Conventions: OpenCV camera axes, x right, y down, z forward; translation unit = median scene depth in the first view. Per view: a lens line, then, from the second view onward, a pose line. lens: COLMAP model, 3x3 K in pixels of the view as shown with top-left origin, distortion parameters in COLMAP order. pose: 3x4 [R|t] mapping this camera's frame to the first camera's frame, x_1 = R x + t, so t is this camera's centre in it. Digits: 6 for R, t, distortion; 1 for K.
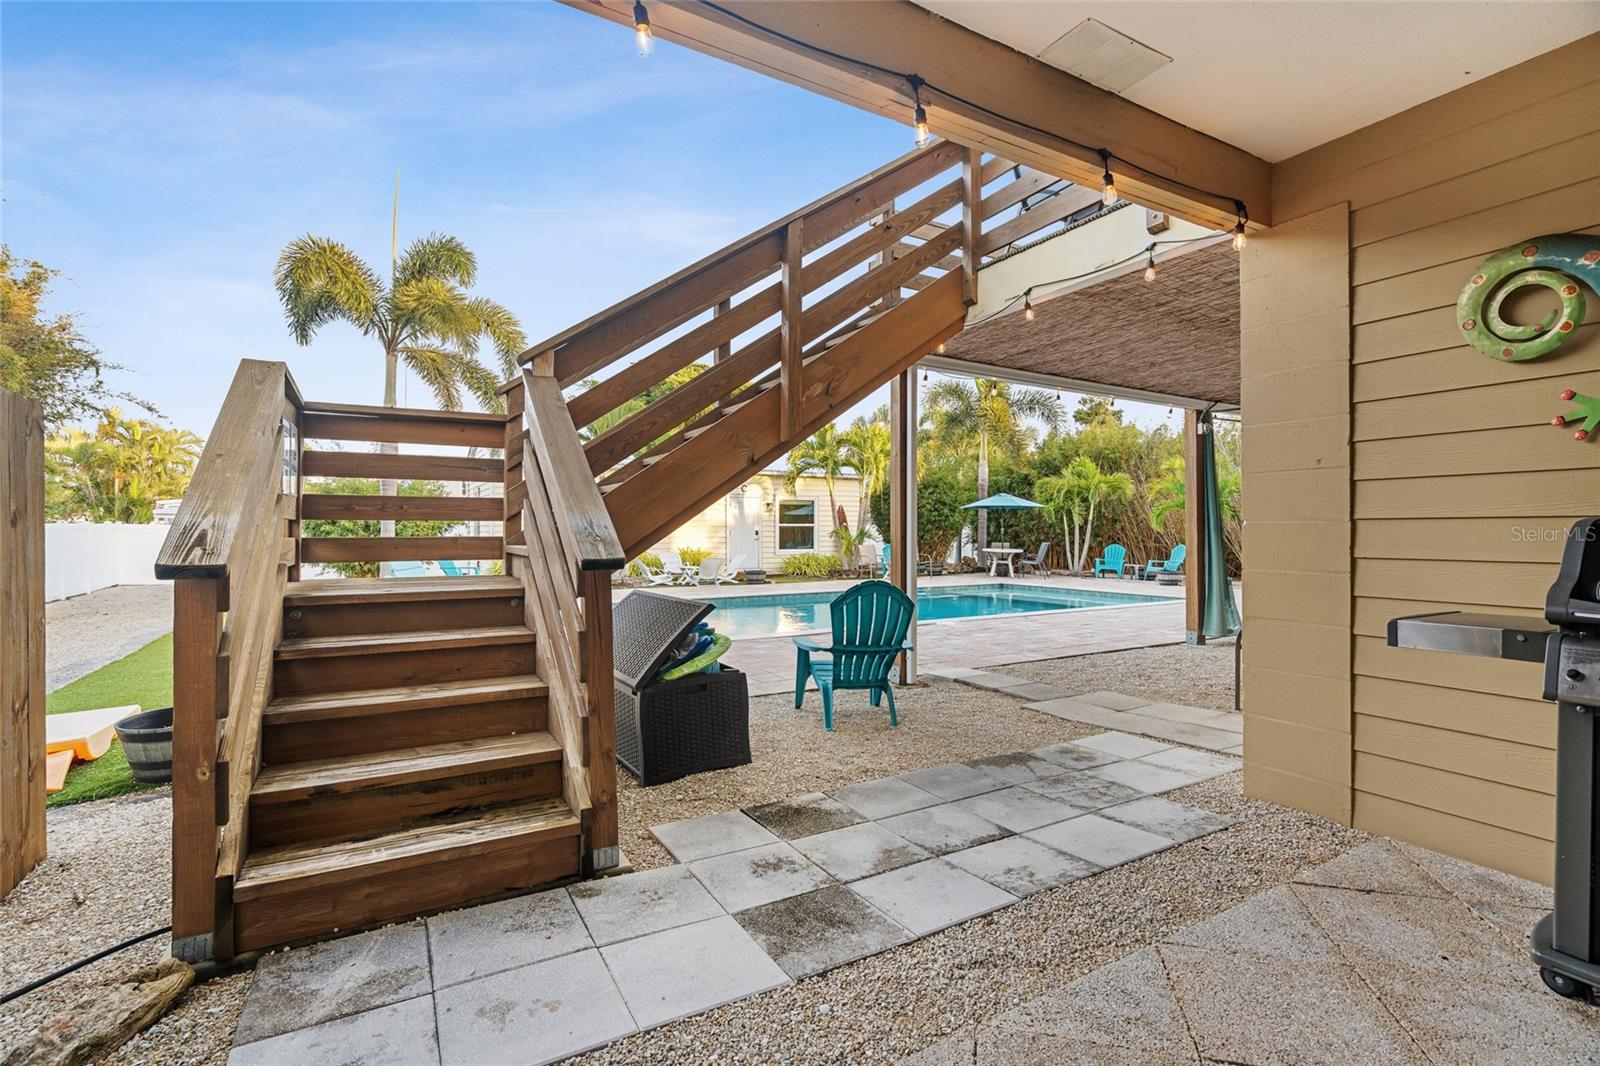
lens RADIAL K [[731.0, 0, 798.3], [0, 731.0, 527.7], [0, 0, 1]] dist [-0.006389, 0.002499]
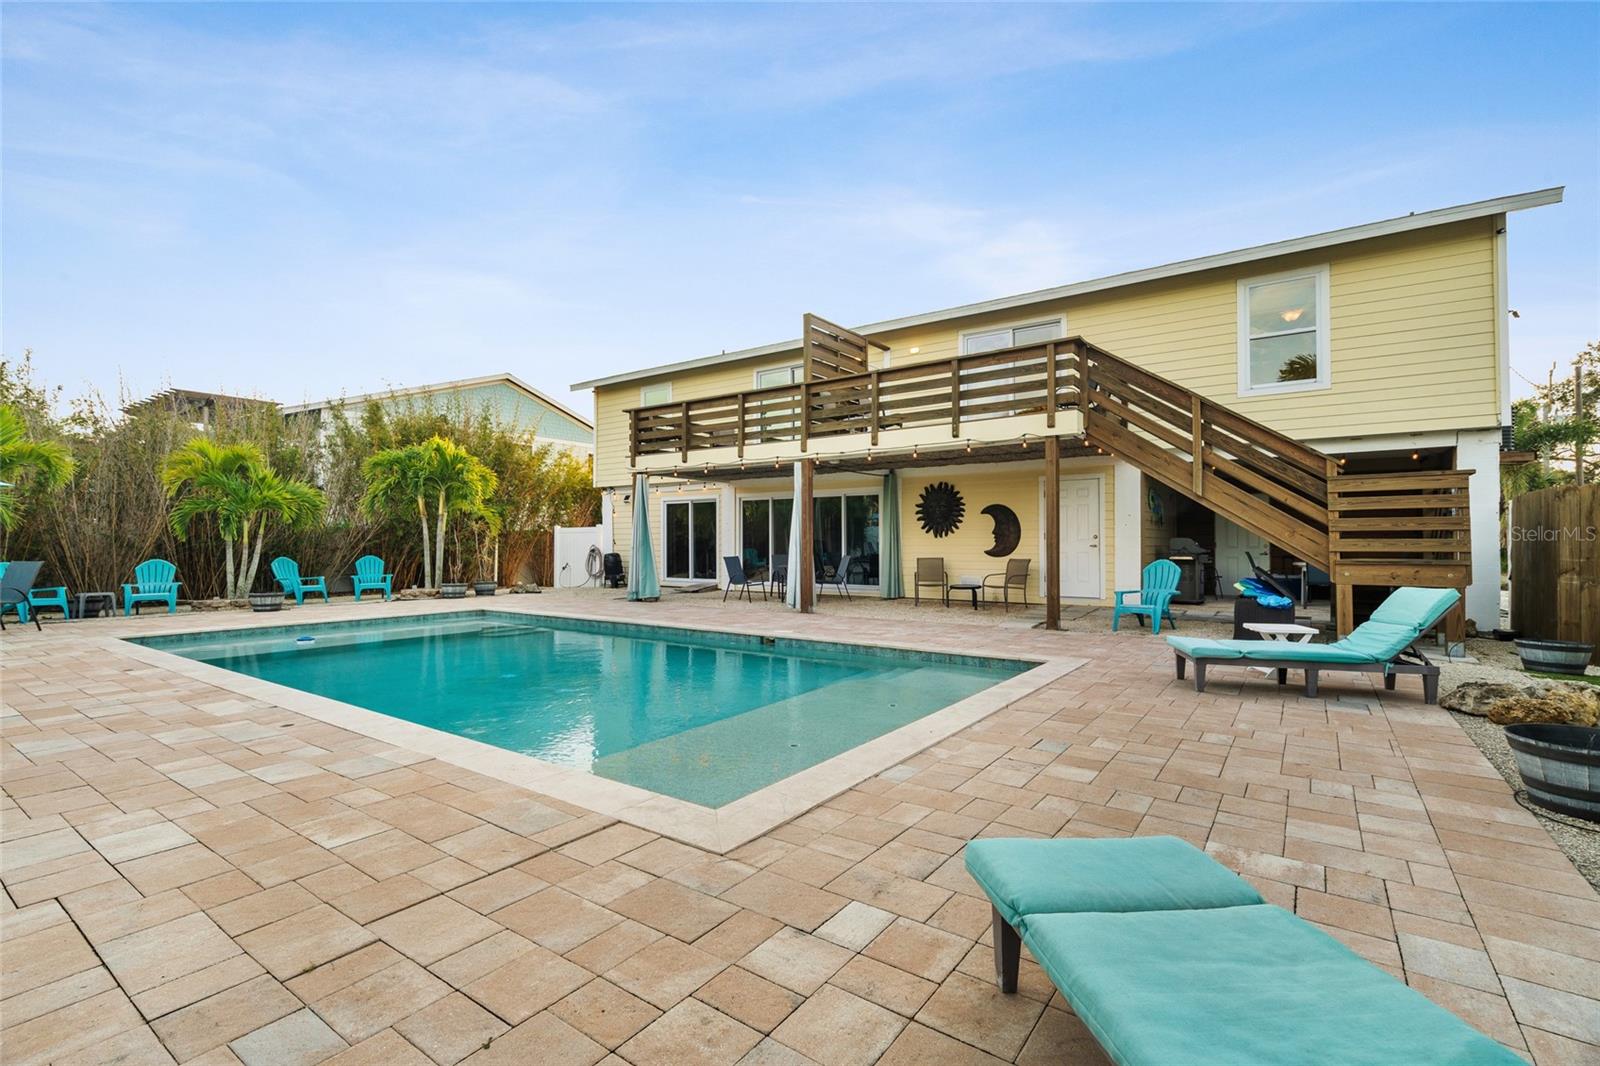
lens RADIAL K [[731.0, 0, 804.1], [0, 731.0, 529.1], [0, 0, 1]] dist [-0.006389, 0.002499]
pose [[-0.414409, 0.020474, 0.909861, -0.490882], [-0.004538, 0.999688, -0.024563, 0.011429], [-0.910080, -0.014308, -0.414187, 0.968283]]
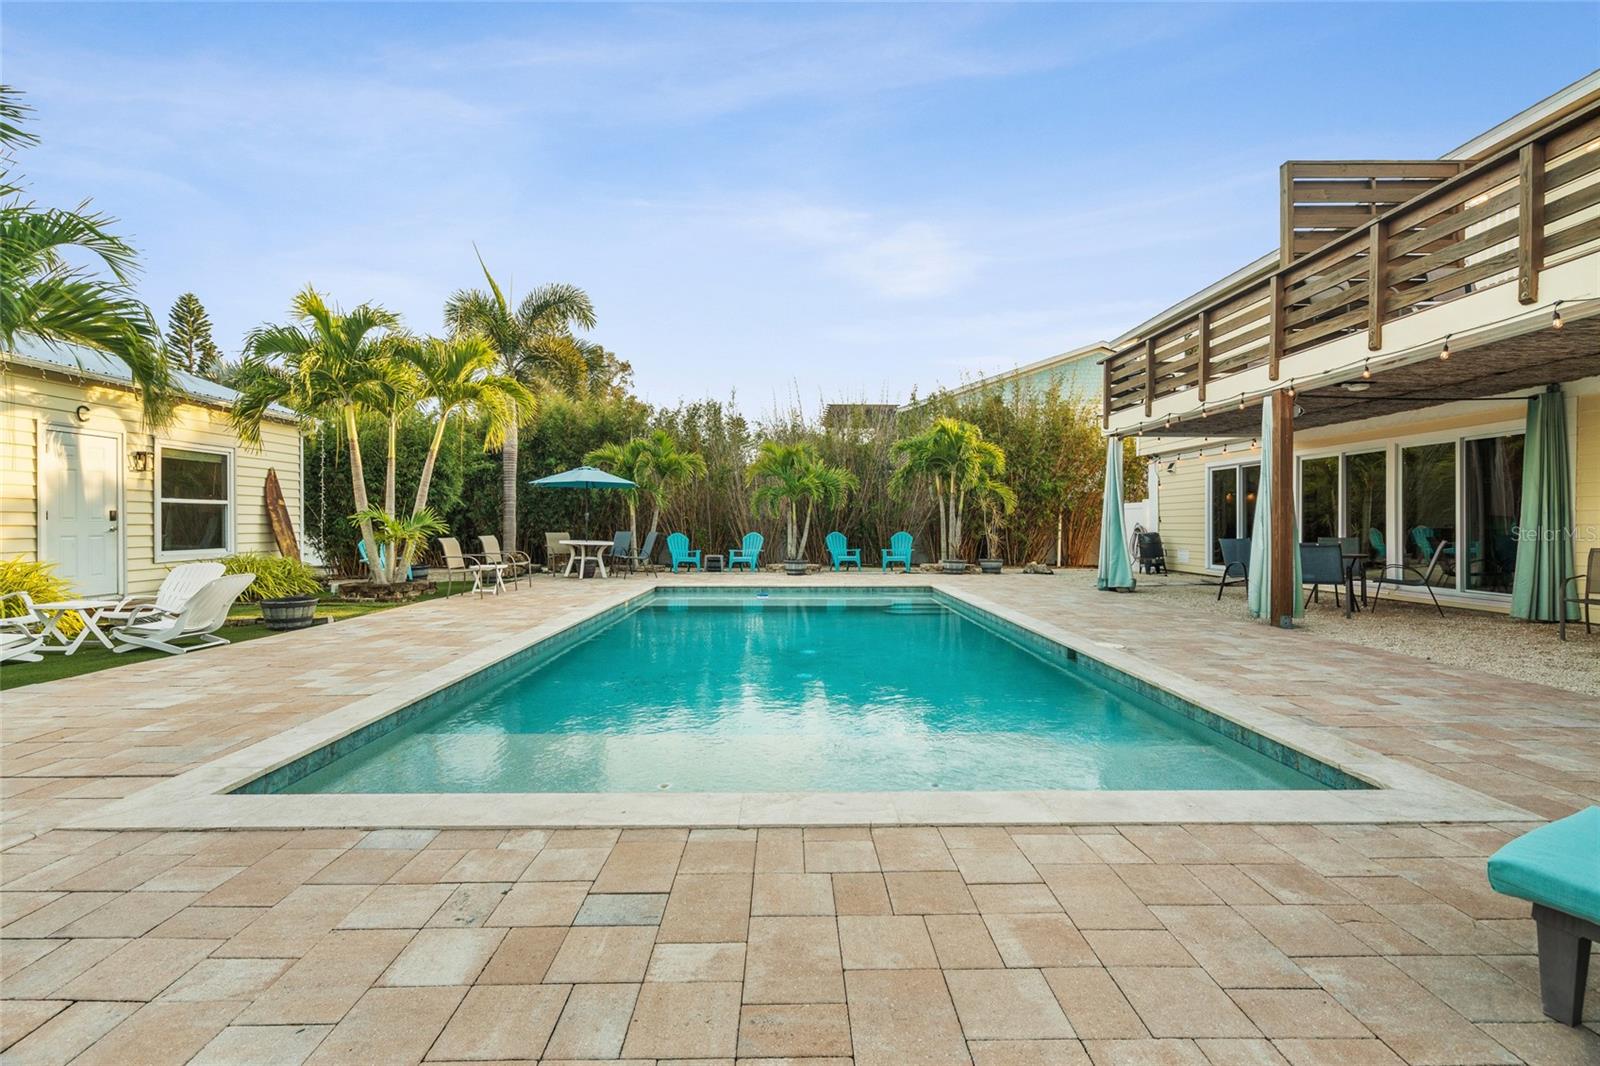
lens RADIAL K [[731.0, 0, 795.3], [0, 731.0, 528.5], [0, 0, 1]] dist [-0.006389, 0.002499]
pose [[0.493122, -0.004549, 0.869948, -0.373602], [-0.007748, 0.999924, 0.009621, 0.010840], [-0.869926, -0.011484, 0.493049, 0.644266]]
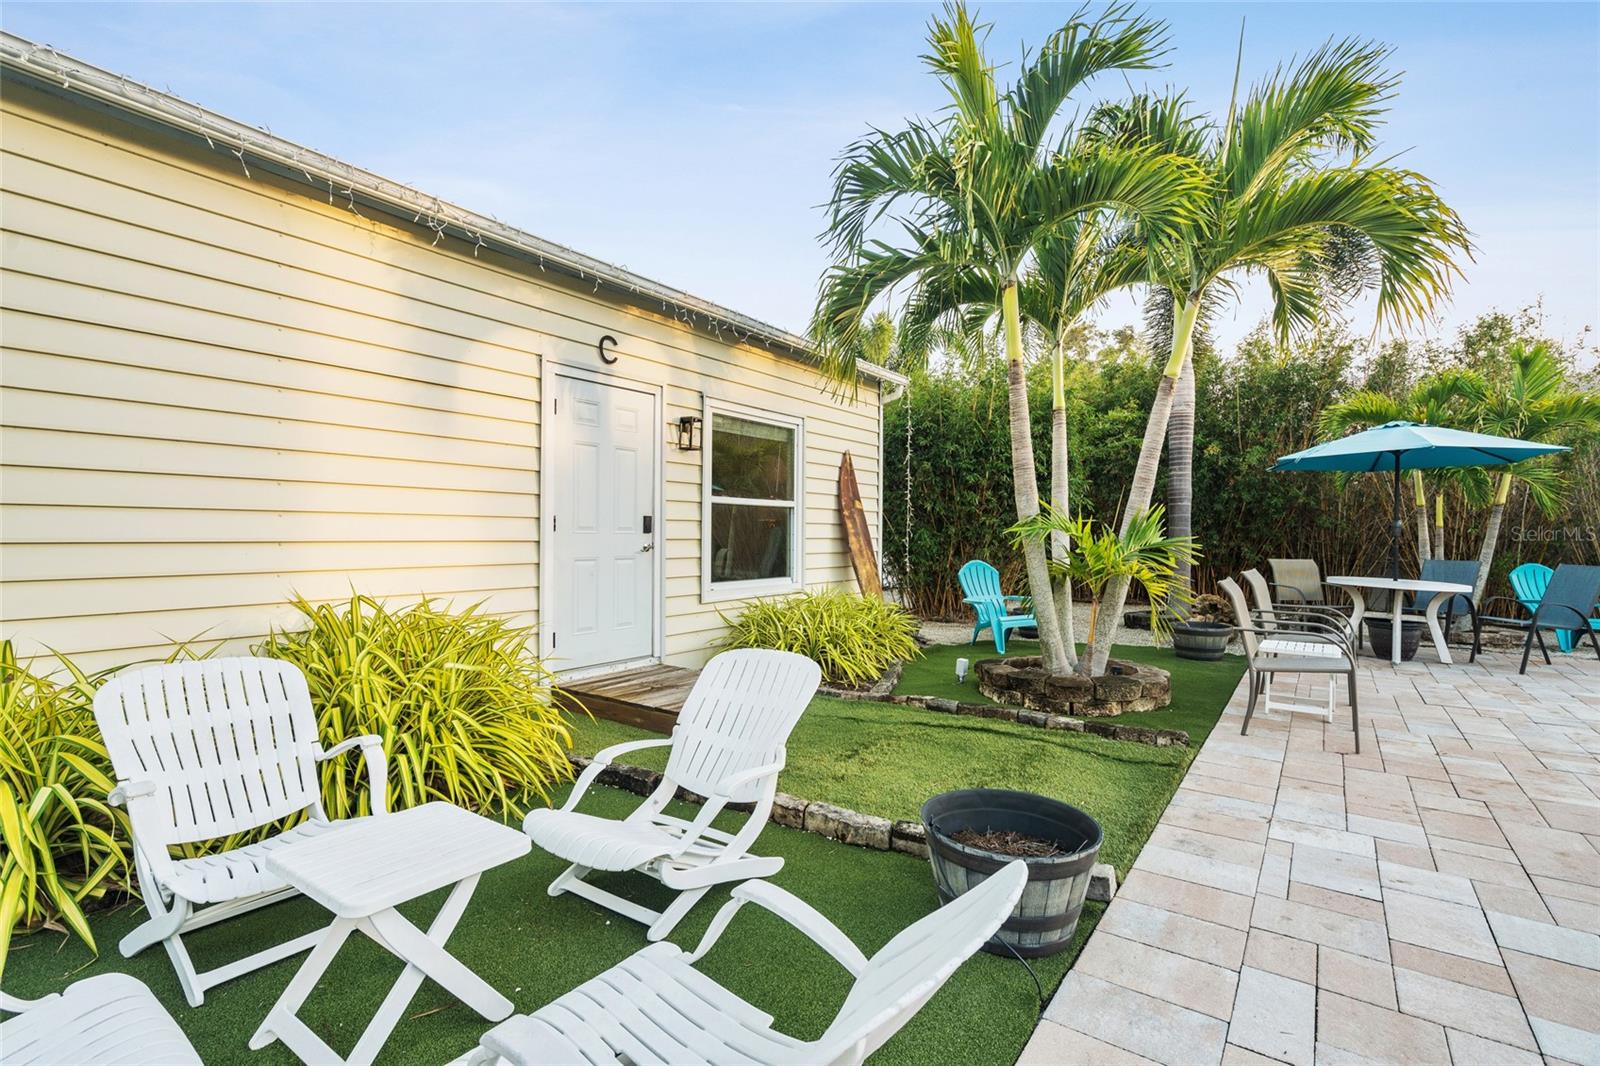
lens RADIAL K [[731.0, 0, 783.9], [0, 731.0, 533.3], [0, 0, 1]] dist [-0.006389, 0.002499]
pose [[0.916624, 0.010367, 0.399616, -0.183557], [-0.013489, 0.999896, 0.005003, 0.012482], [-0.399523, -0.009977, 0.916669, 1.144711]]
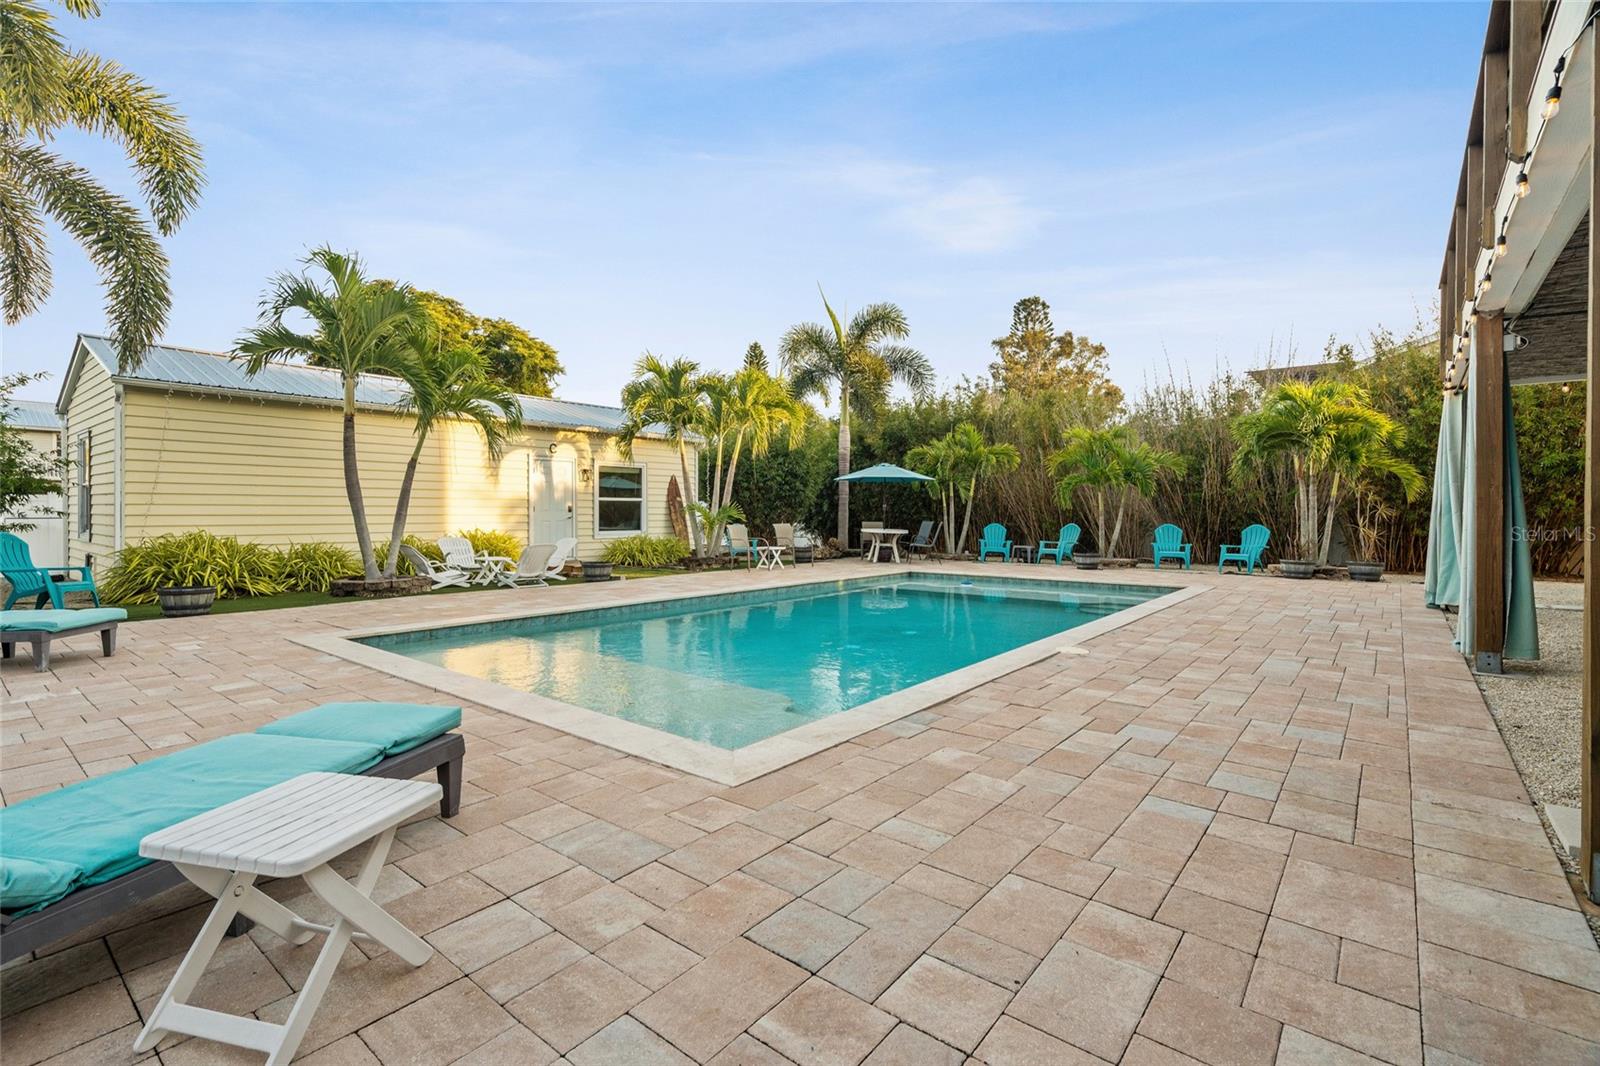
lens RADIAL K [[731.0, 0, 788.5], [0, 731.0, 532.5], [0, 0, 1]] dist [-0.006389, 0.002499]
pose [[0.939864, -0.006438, 0.341488, -0.158202], [-0.004875, 0.999468, 0.032259, 0.008495], [-0.341514, -0.031984, 0.939332, 0.356830]]
